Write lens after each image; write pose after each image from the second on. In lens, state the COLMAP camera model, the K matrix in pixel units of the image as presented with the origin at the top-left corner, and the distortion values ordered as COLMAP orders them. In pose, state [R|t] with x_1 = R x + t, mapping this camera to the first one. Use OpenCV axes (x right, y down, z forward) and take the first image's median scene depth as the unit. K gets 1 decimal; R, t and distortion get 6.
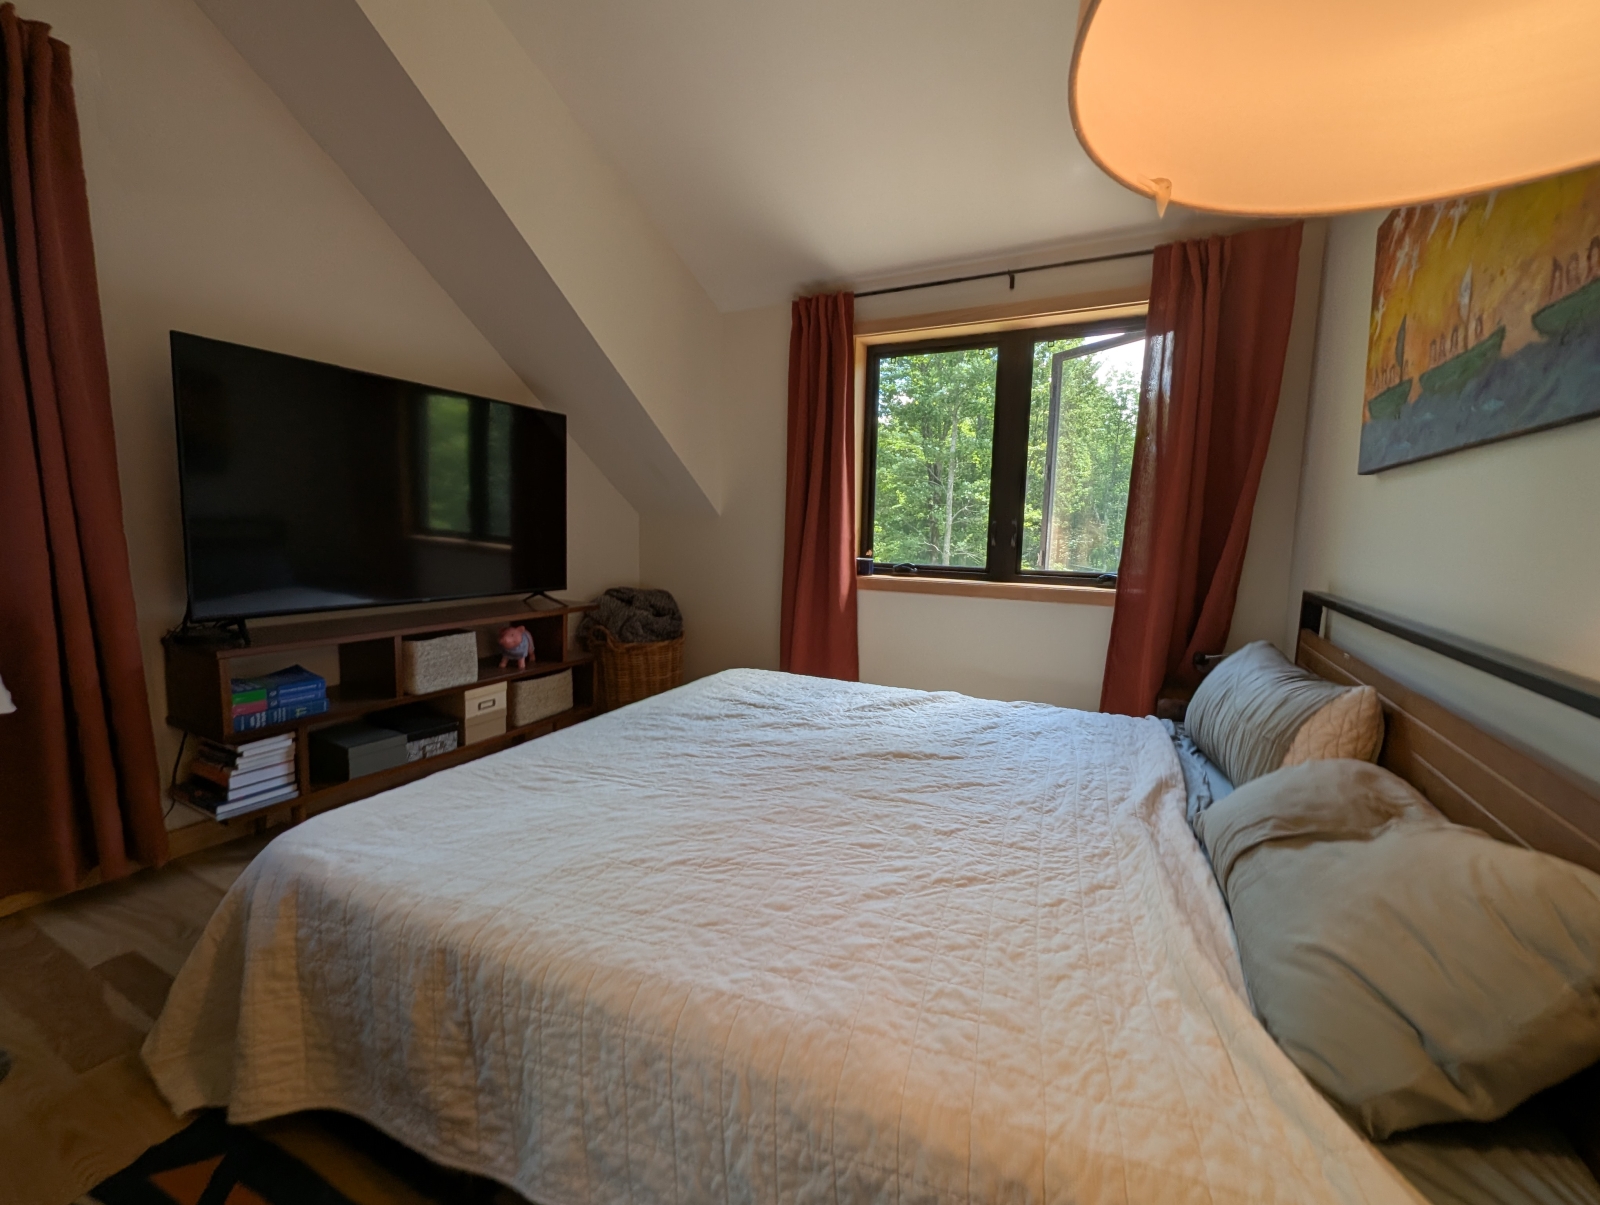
lens RADIAL K [[659.5, 0, 804.6], [0, 659.5, 604.1], [0, 0, 1]] dist [-0.003081, -0.000003]
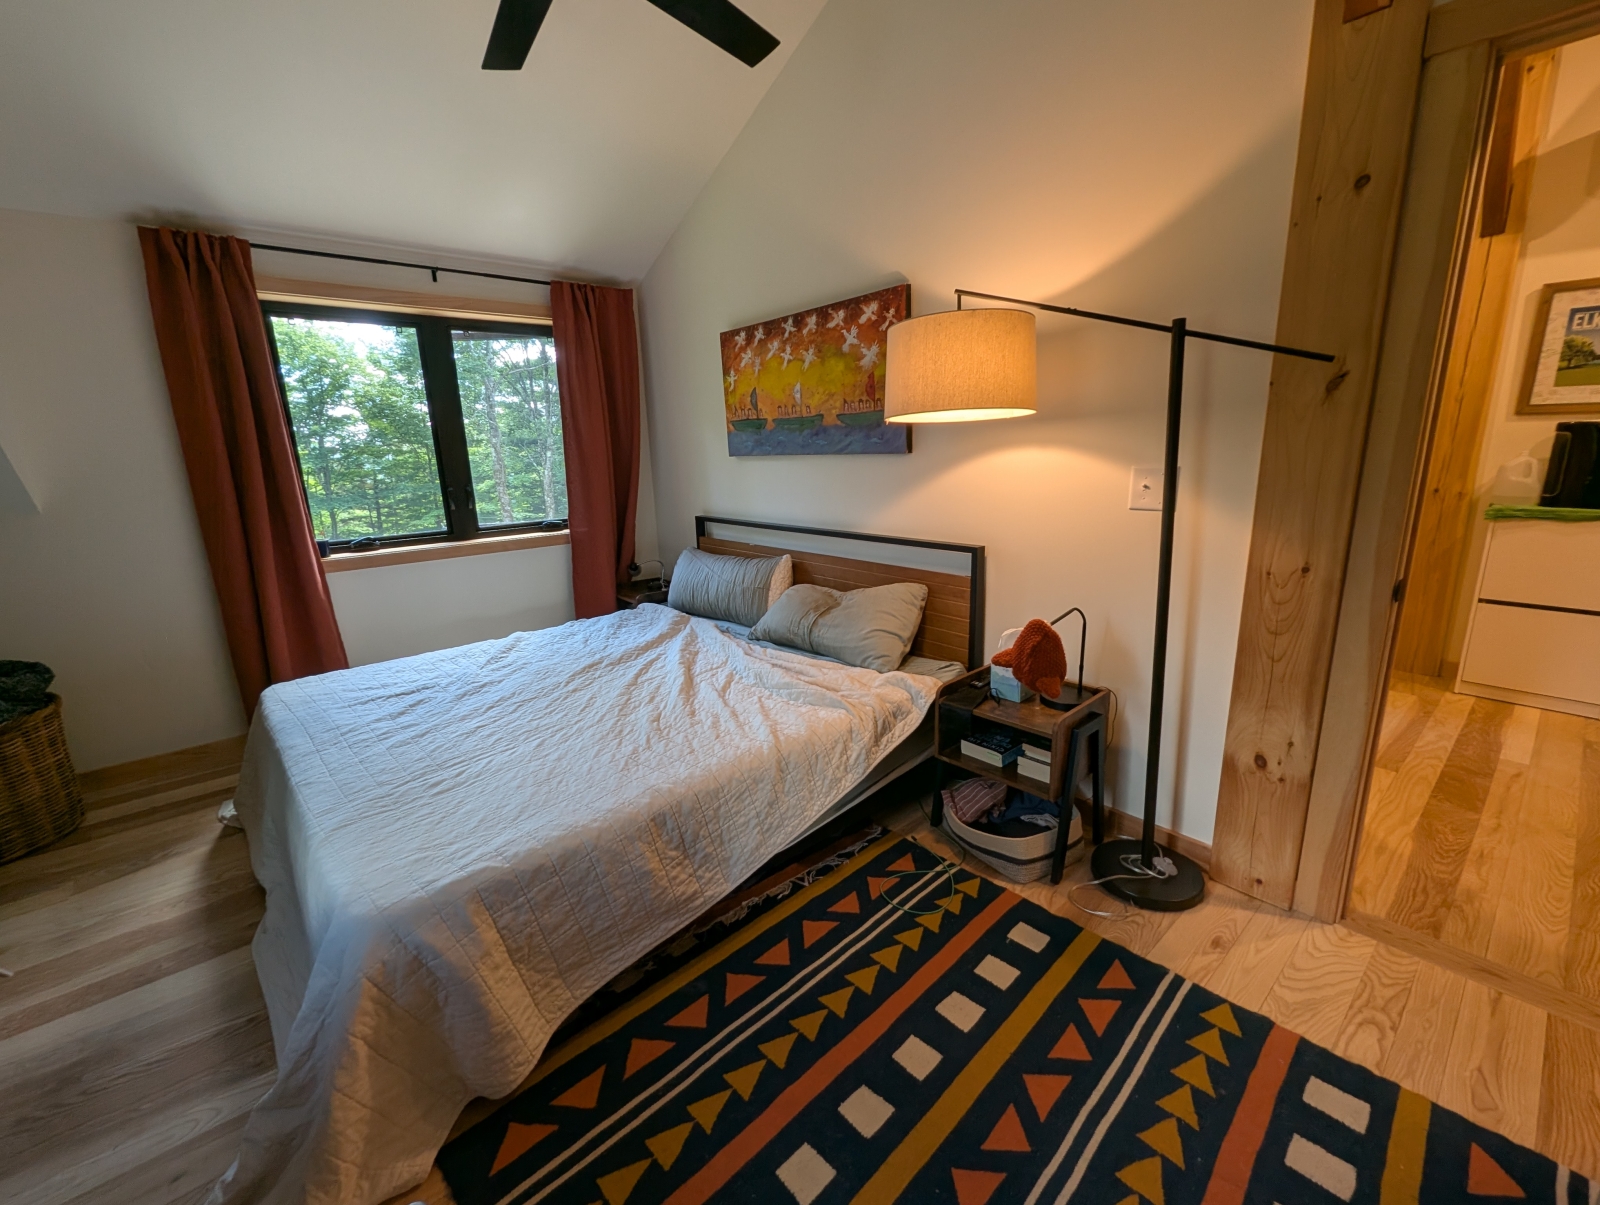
lens RADIAL K [[659.5, 0, 804.5], [0, 659.5, 595.7], [0, 0, 1]] dist [-0.003081, -0.000003]
pose [[0.376967, -0.239019, 0.894855, -0.798961], [0.147468, 0.969294, 0.196779, -0.117211], [-0.914412, 0.057783, 0.400640, 0.001816]]
